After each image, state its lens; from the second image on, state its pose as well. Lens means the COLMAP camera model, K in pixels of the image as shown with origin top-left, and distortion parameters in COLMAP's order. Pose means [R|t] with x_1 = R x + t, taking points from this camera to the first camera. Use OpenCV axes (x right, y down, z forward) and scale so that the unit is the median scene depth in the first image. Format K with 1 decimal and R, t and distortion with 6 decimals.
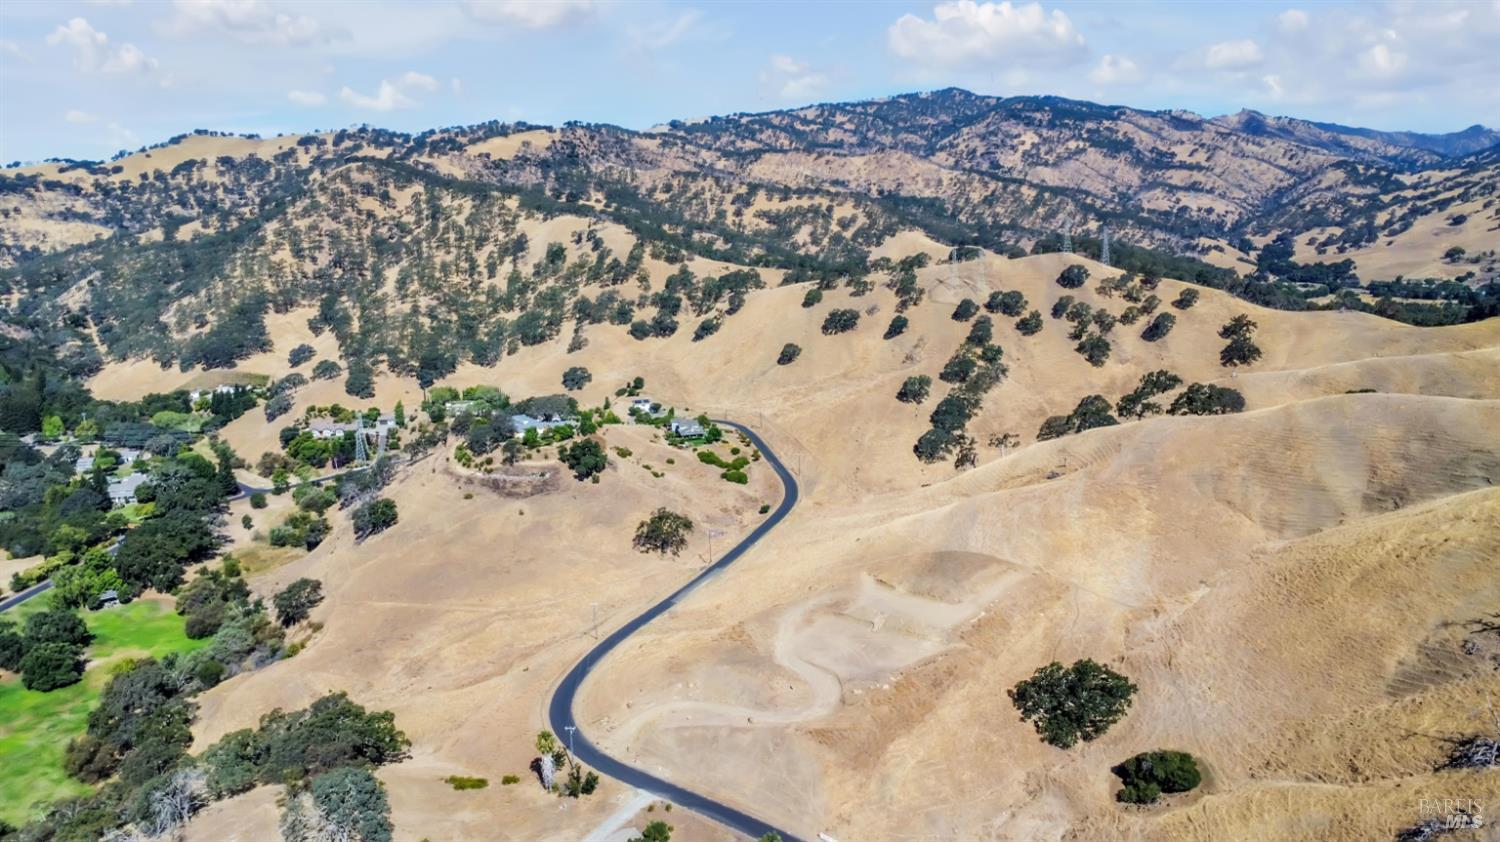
lens RADIAL K [[1091.2, 0, 750.0], [0, 1091.2, 421.0], [0, 0, 1]] dist [-0.029329, -0.001539]
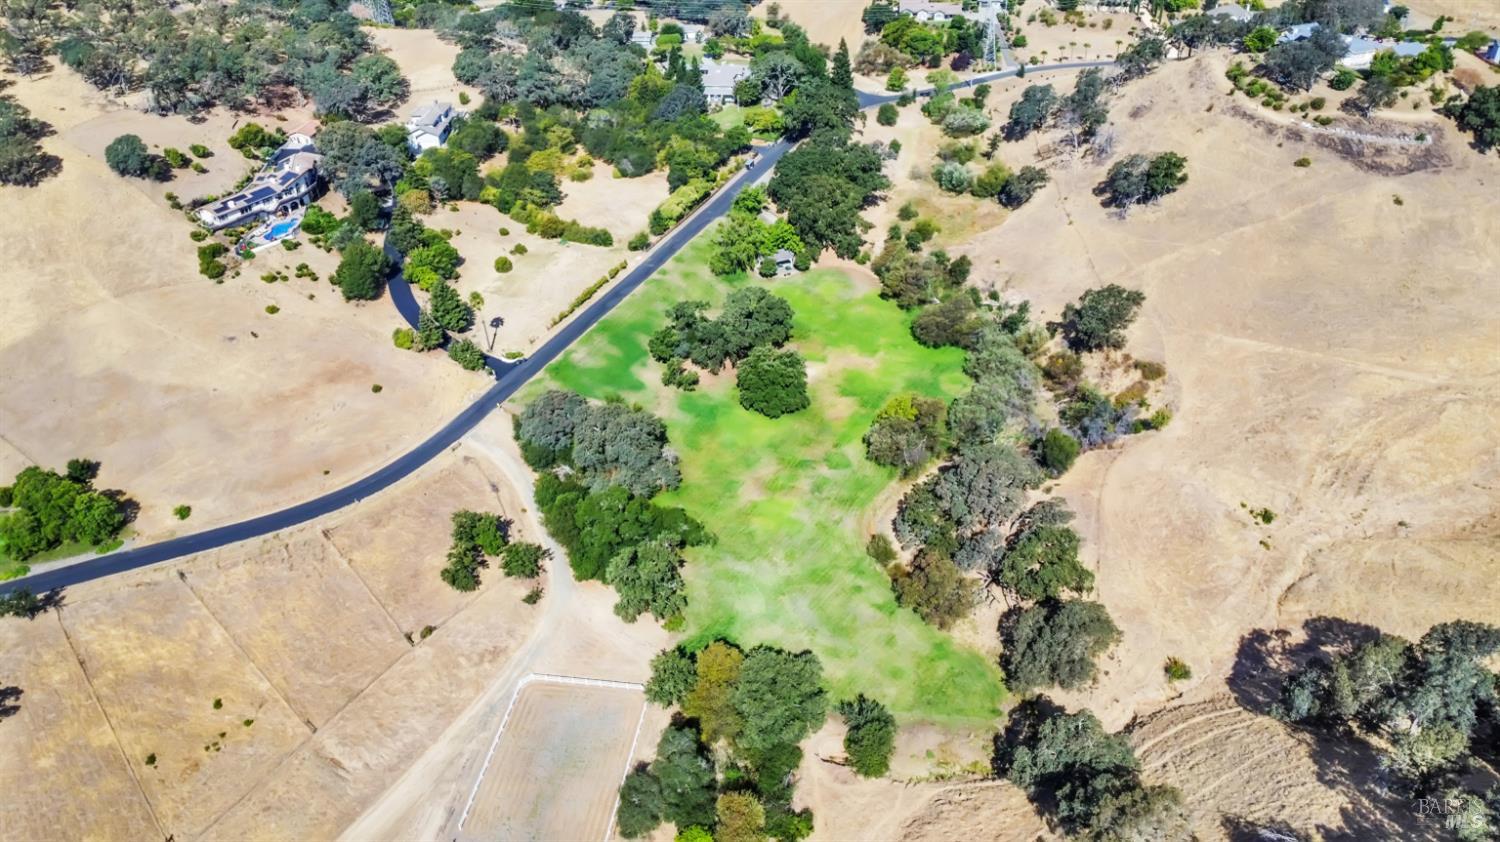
lens RADIAL K [[1091.2, 0, 750.0], [0, 1091.2, 421.0], [0, 0, 1]] dist [-0.029329, -0.001539]
pose [[0.953027, 0.164066, -0.254603, -0.374384], [-0.056545, 0.922184, 0.382595, -0.015792], [0.297562, -0.350227, 0.888143, 0.273703]]
